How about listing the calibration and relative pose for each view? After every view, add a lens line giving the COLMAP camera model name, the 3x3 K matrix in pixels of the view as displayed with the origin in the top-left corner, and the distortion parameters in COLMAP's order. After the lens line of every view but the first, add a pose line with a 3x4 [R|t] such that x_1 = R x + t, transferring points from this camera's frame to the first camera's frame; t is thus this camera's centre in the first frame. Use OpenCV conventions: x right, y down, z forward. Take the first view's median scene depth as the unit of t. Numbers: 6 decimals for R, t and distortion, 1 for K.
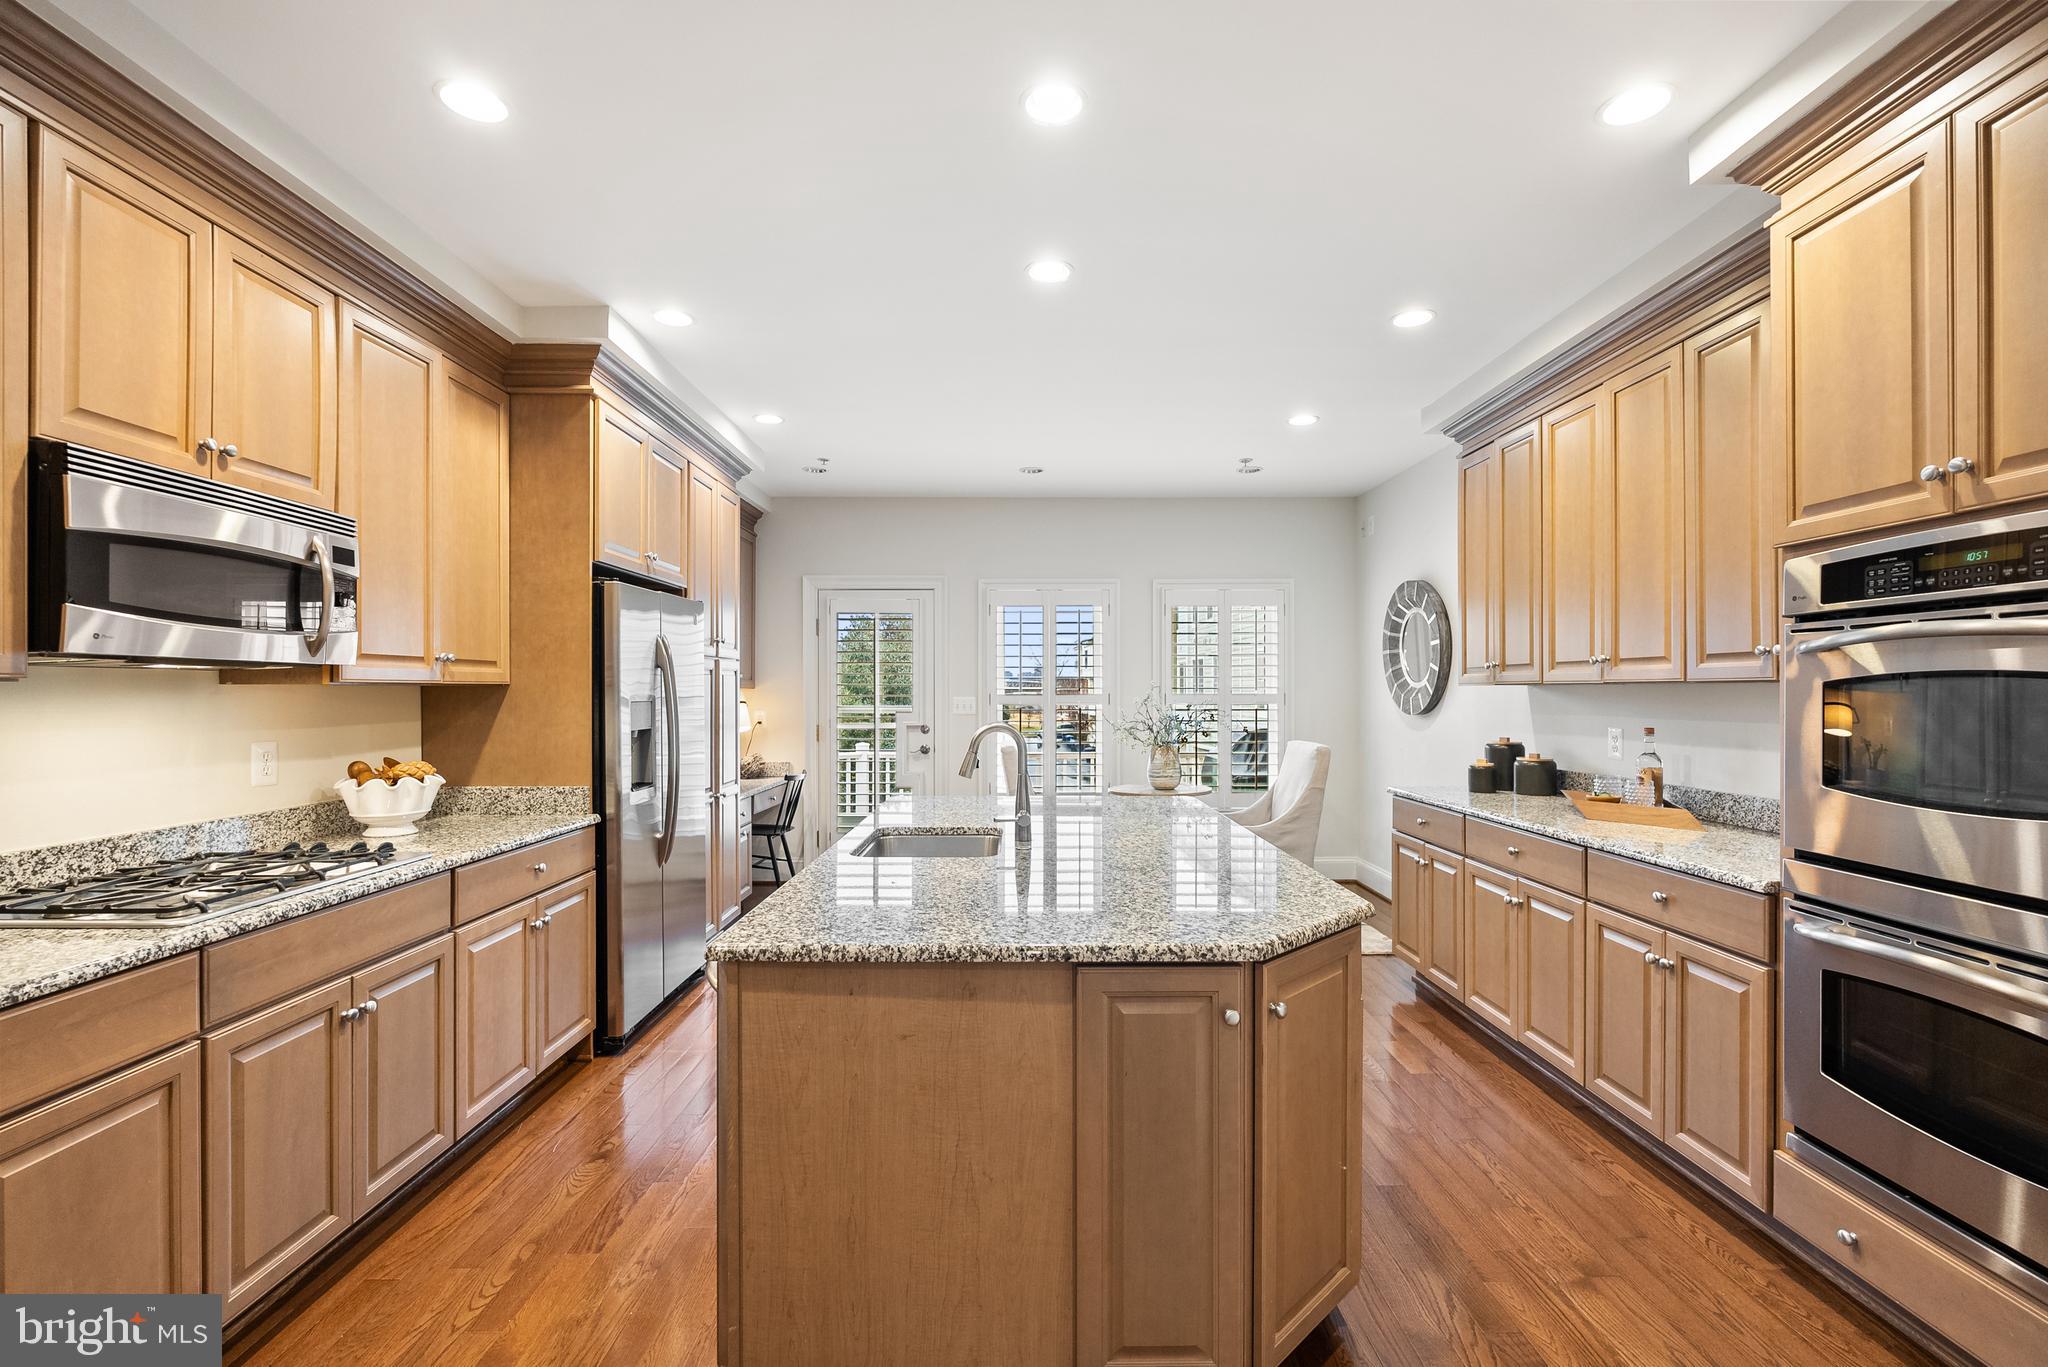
lens RADIAL K [[916.0, 0, 1033.1], [0, 916.0, 690.0], [0, 0, 1]] dist [0.000528, -0.000545]
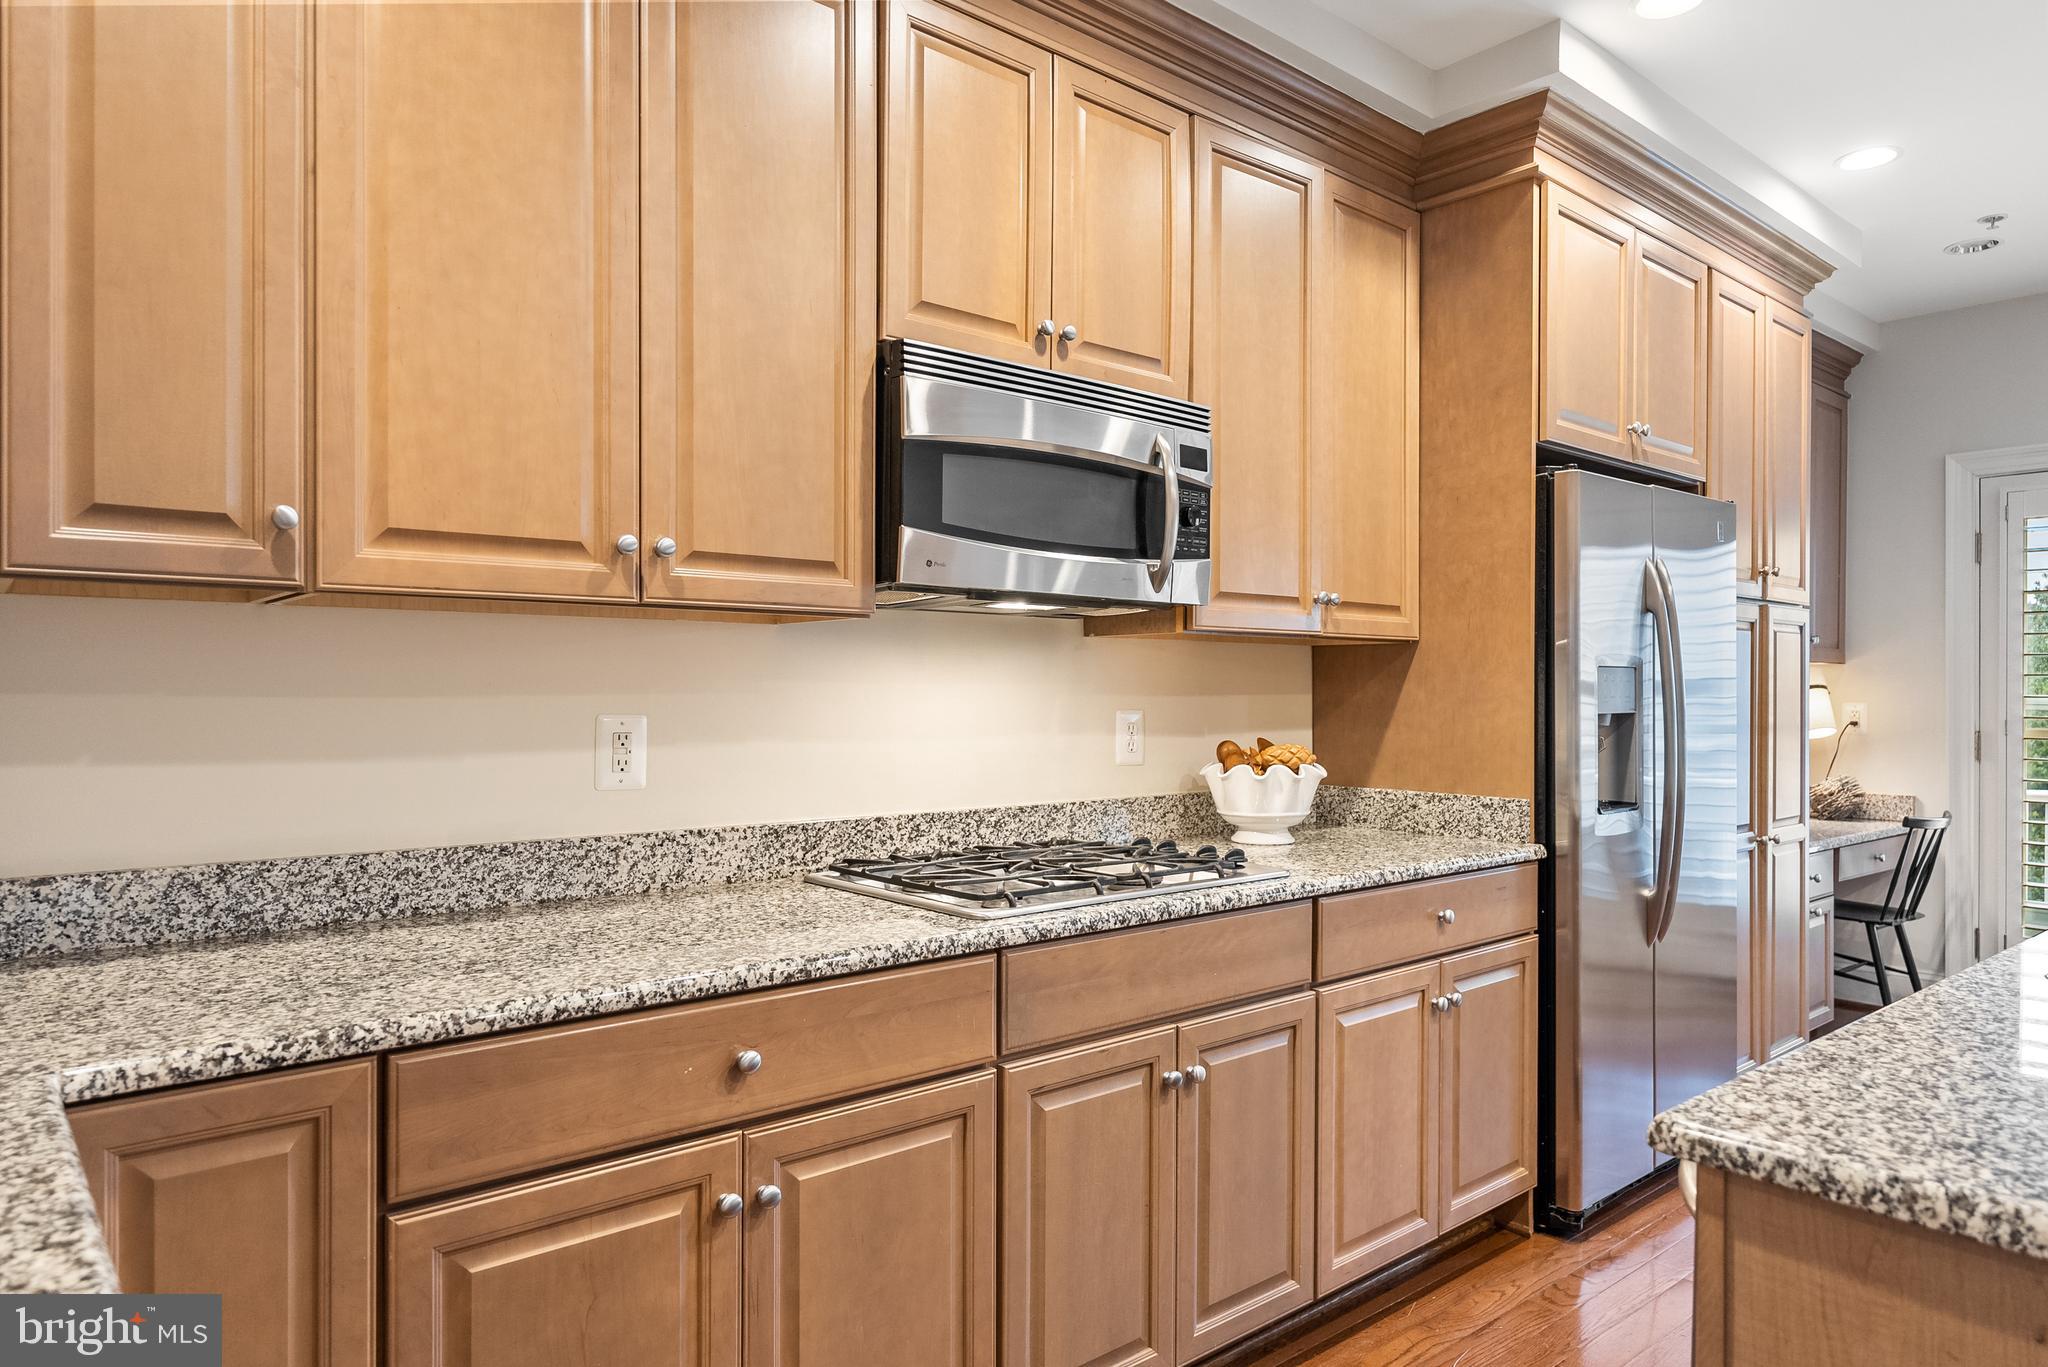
lens RADIAL K [[1291.7, 0, 1016.9], [0, 1291.7, 689.7], [0, 0, 1]] dist [0.001970, 0.002085]
pose [[0.641671, 0.003601, -0.766972, -0.037049], [-0.004127, 0.999991, 0.001242, 0.038435], [0.766969, 0.002368, 0.641680, 0.203071]]
